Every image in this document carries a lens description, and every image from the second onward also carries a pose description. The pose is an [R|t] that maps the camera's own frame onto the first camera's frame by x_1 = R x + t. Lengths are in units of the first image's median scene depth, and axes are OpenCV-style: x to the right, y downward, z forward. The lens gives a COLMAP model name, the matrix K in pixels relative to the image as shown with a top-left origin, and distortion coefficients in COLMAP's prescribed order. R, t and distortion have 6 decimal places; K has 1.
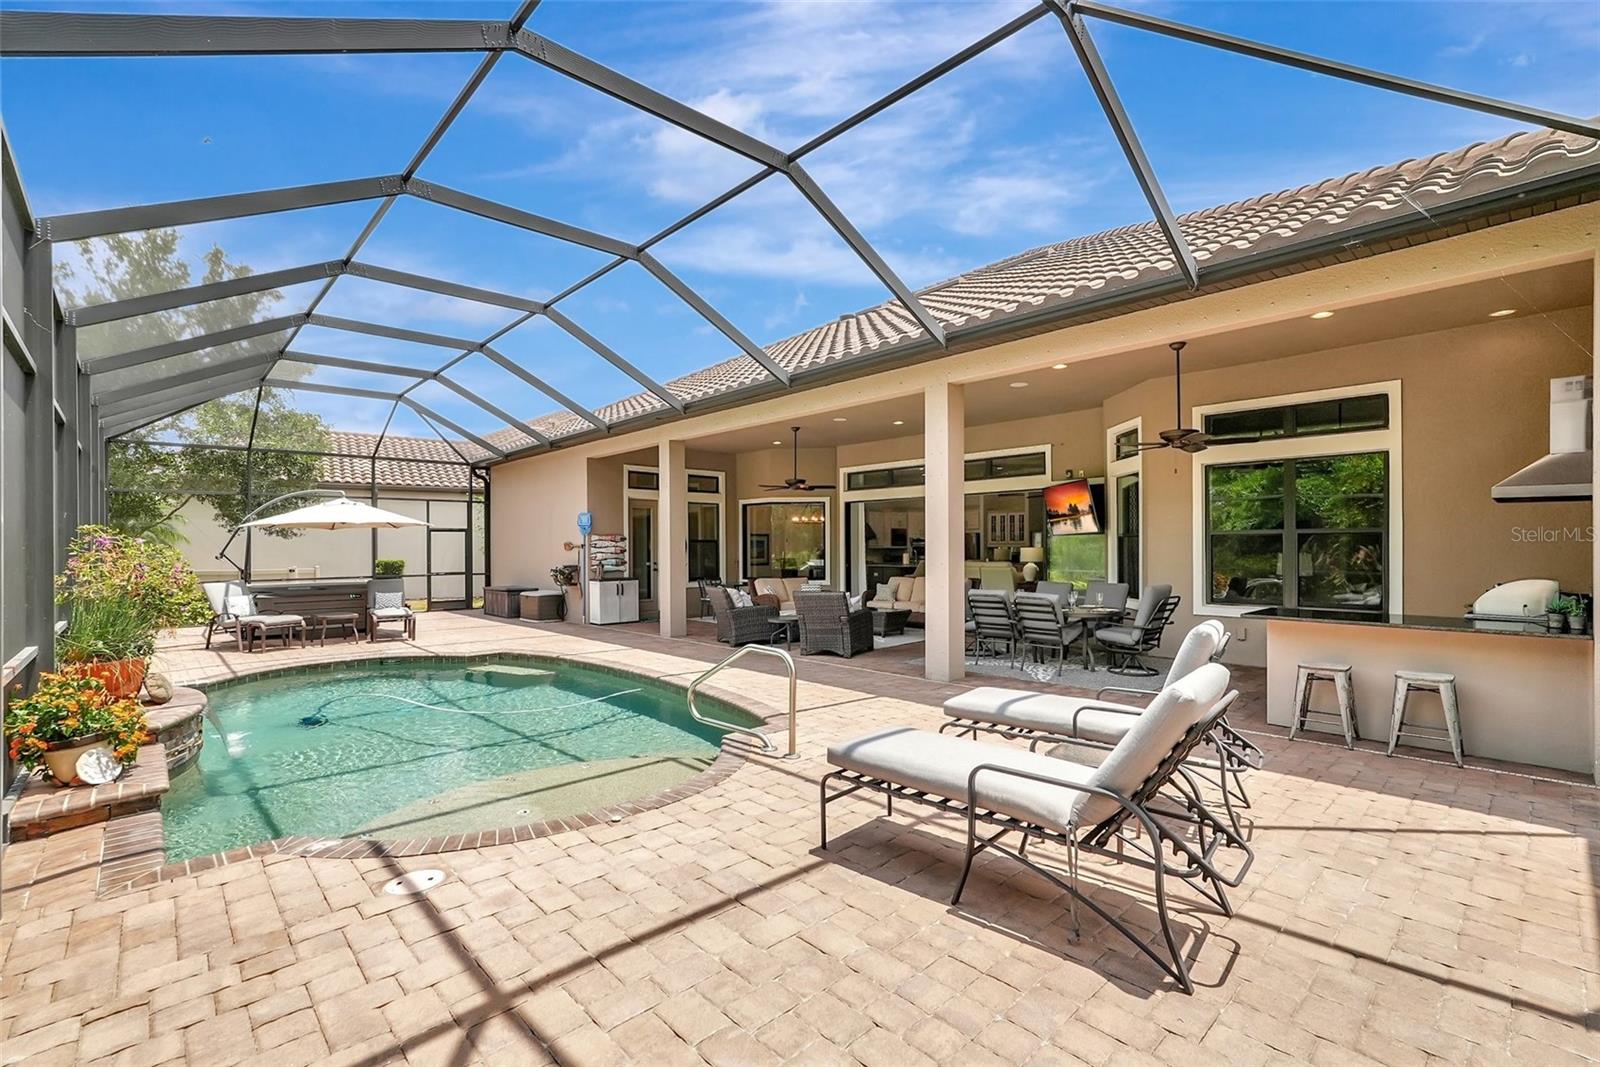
lens RADIAL K [[710.1, 0, 800.1], [0, 710.1, 540.0], [0, 0, 1]] dist [-0.015138, 0.005895]
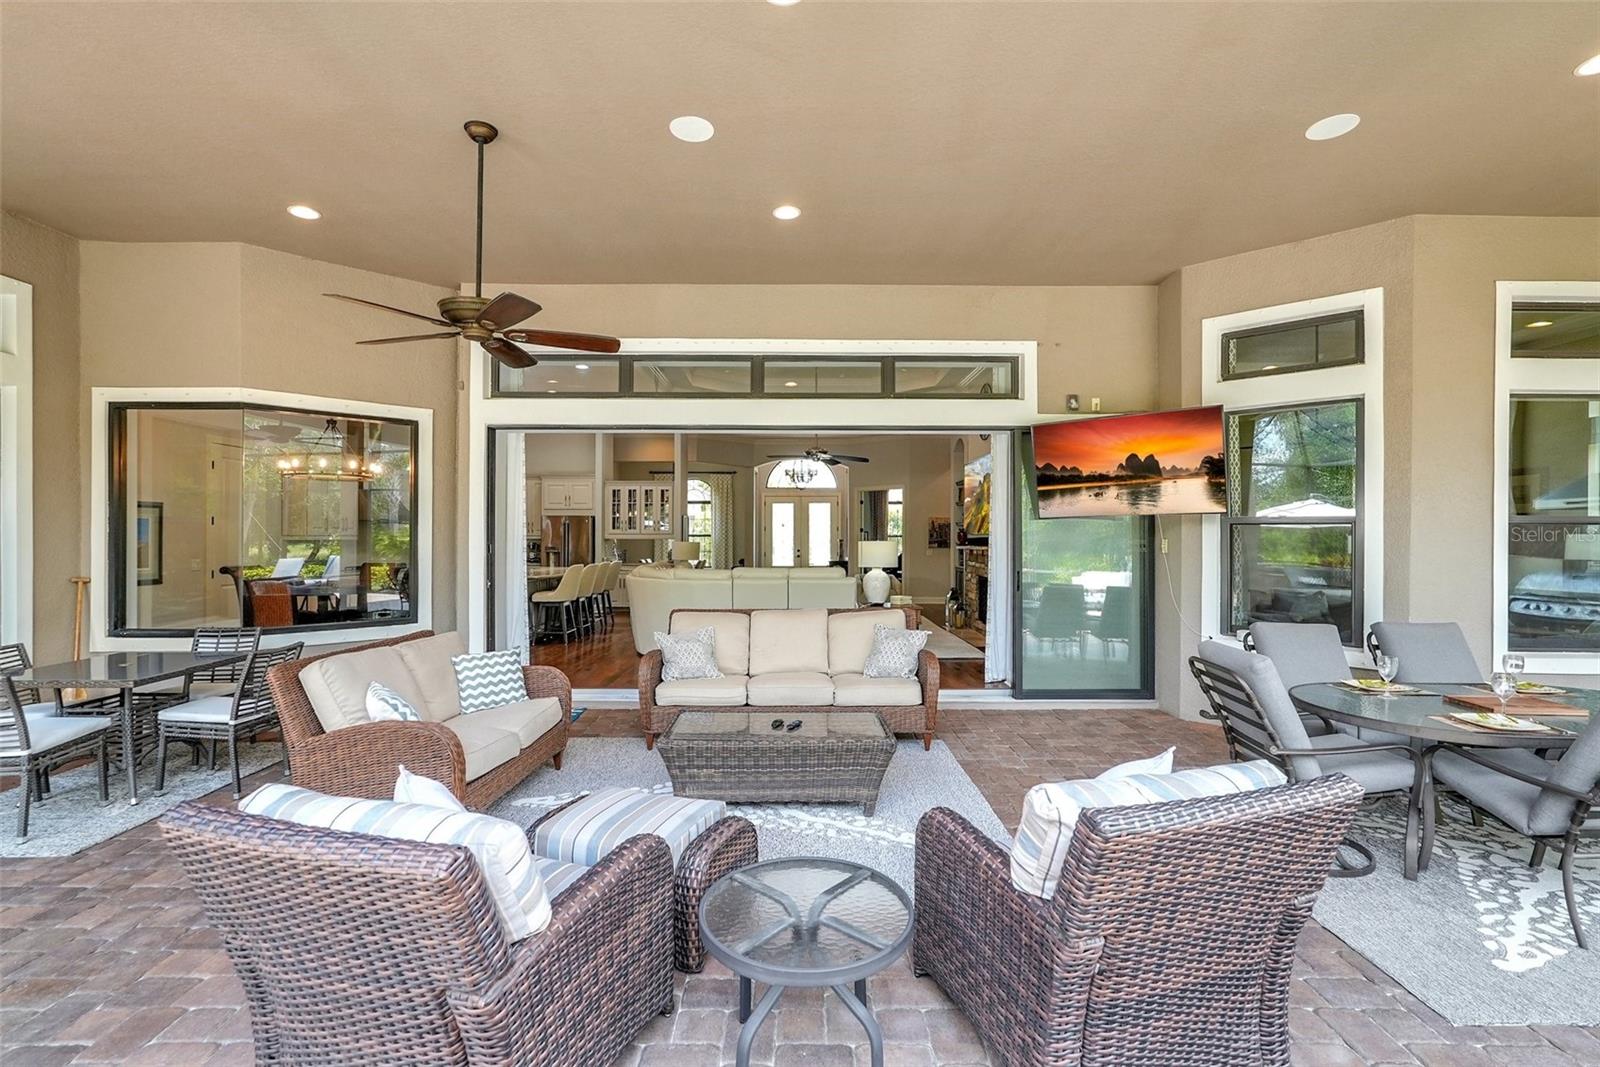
lens RADIAL K [[710.1, 0, 793.0], [0, 710.1, 537.6], [0, 0, 1]] dist [-0.015138, 0.005895]
pose [[0.677214, 0.006736, 0.735755, -0.118557], [-0.010196, 0.999948, 0.000231, 0.007944], [-0.735716, -0.007658, 0.677247, 0.647060]]
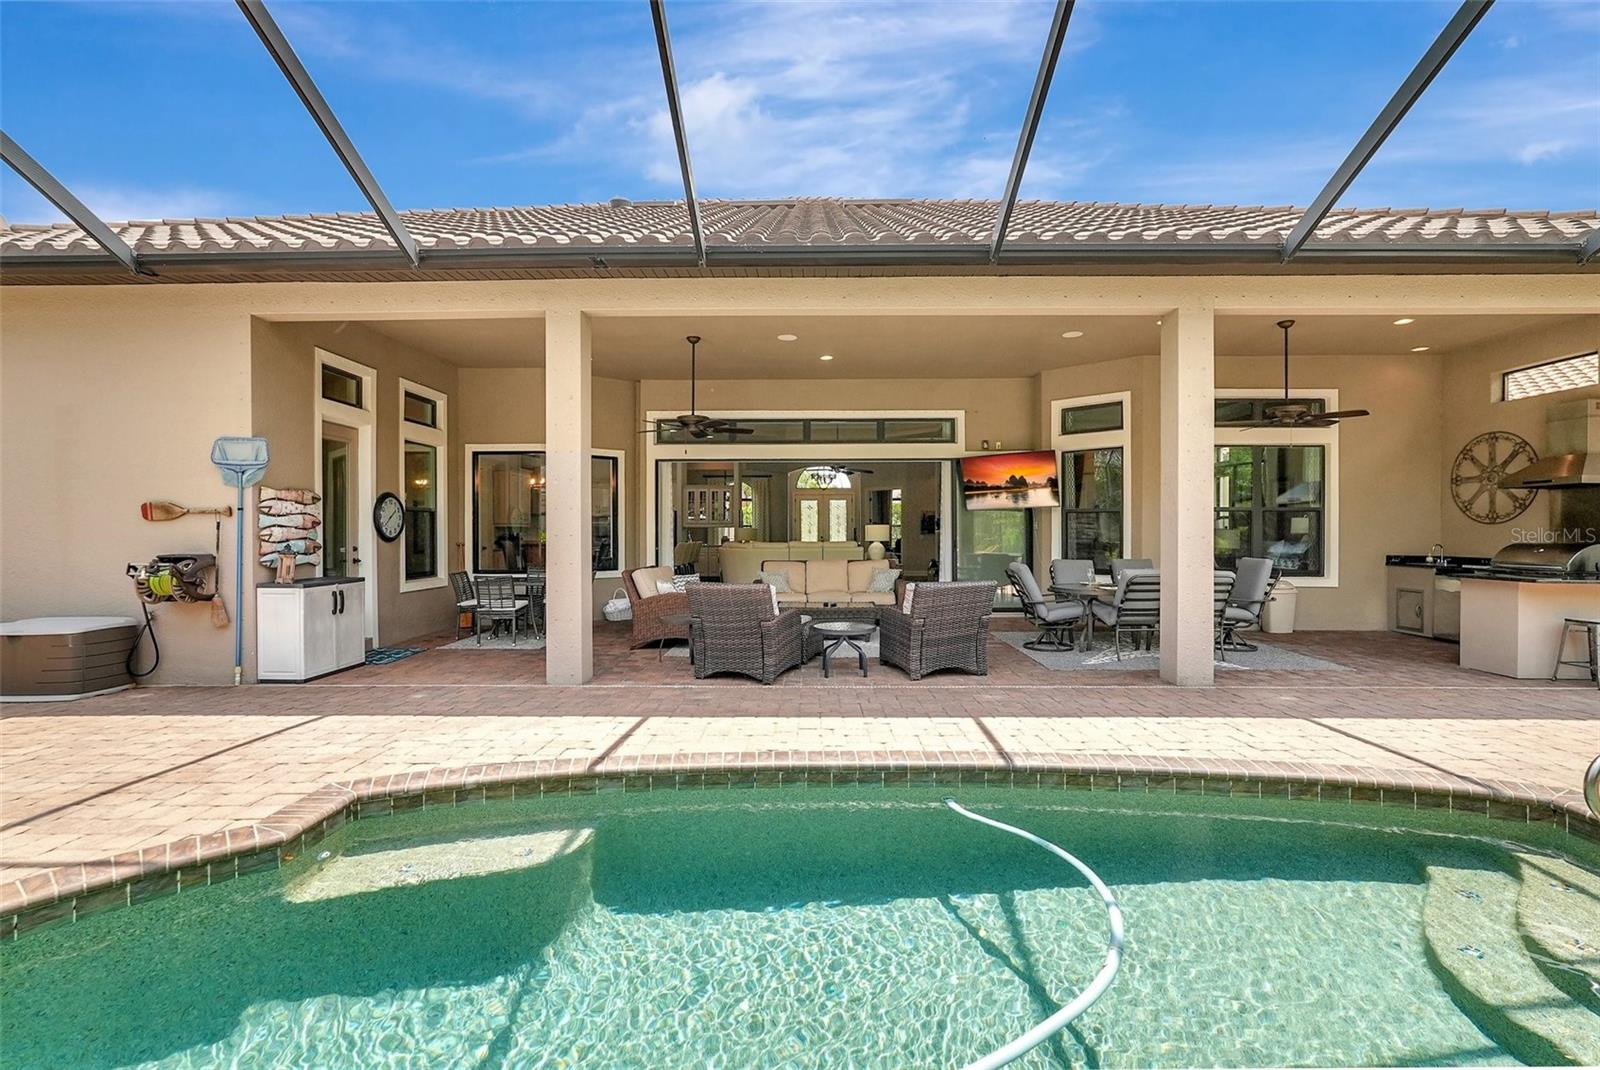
lens RADIAL K [[749.3, 0, 798.2], [0, 749.3, 537.2], [0, 0, 1]] dist [-0.004582, -0.000304]
pose [[0.683406, 0.000089, 0.730038, -0.408392], [-0.005581, 0.999971, 0.005102, 0.020681], [-0.730017, -0.007561, 0.683387, 0.413451]]
